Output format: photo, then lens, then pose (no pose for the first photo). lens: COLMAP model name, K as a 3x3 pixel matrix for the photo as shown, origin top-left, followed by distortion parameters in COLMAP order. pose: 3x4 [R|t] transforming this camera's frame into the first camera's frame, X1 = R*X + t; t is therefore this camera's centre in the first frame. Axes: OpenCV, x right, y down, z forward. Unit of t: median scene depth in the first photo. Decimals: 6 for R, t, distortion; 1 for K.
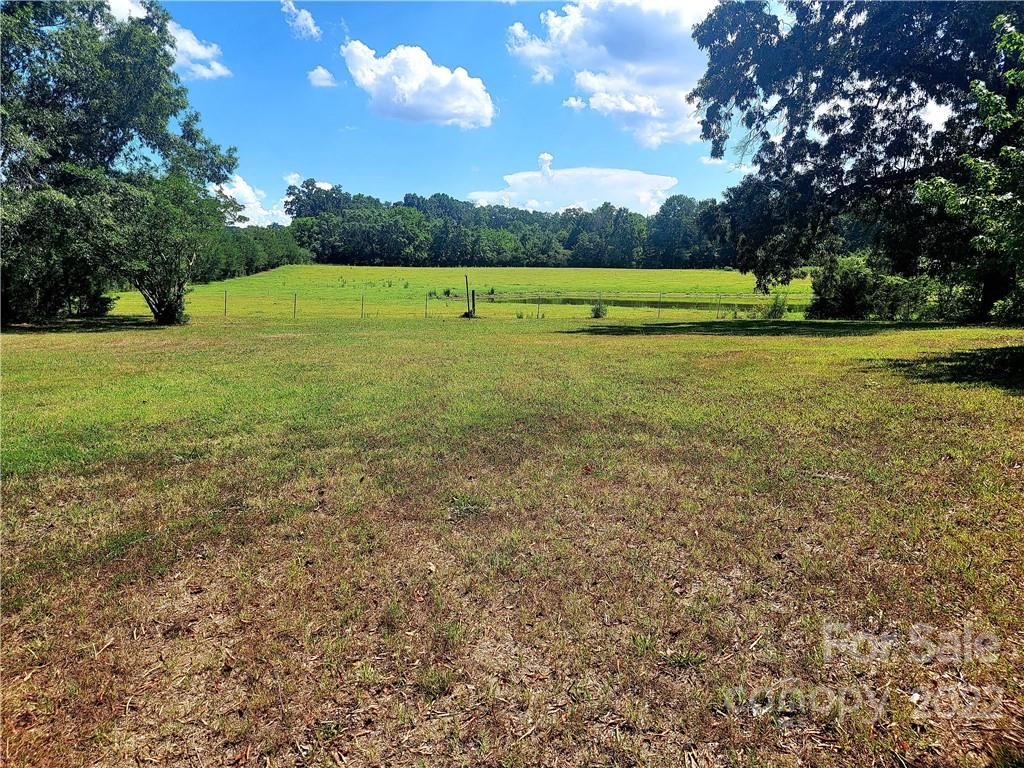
lens RADIAL K [[709.1, 0, 512.5], [0, 709.1, 382.2], [0, 0, 1]] dist [0.040497, 0.002206]
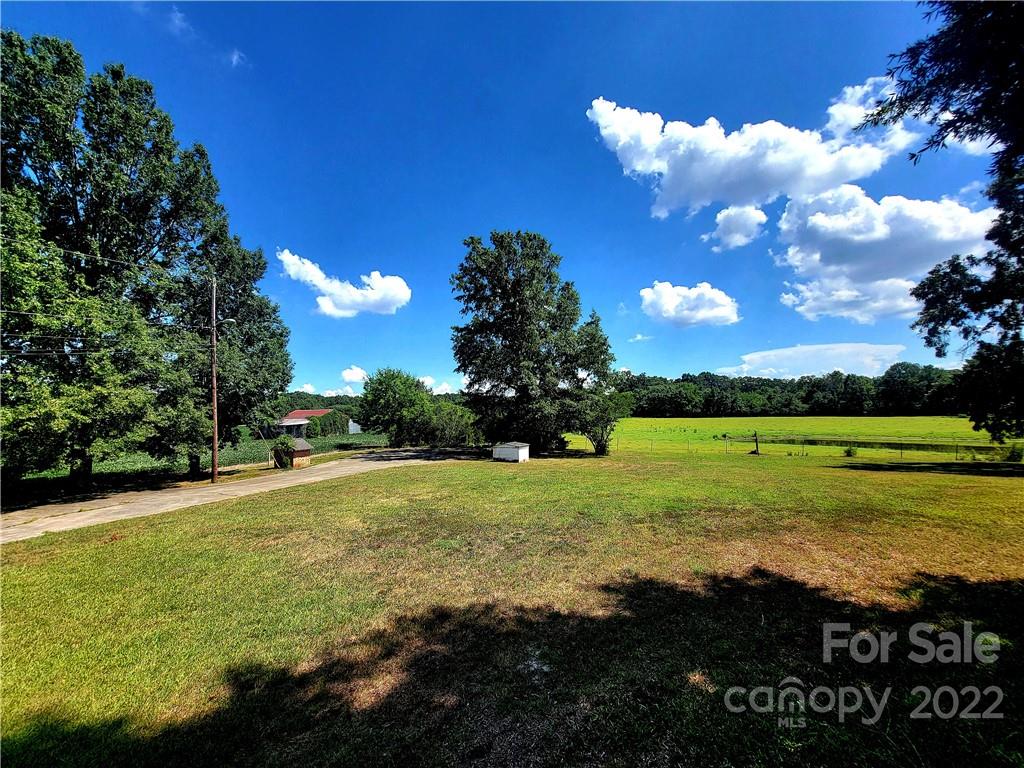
lens RADIAL K [[419.1, 0, 508.6], [0, 419.1, 393.2], [0, 0, 1]] dist [-0.002766, -0.000462]
pose [[0.859768, -0.045789, -0.508629, -0.049939], [-0.065354, 0.977918, -0.198510, 0.004520], [0.506487, 0.203913, 0.837789, -0.175188]]
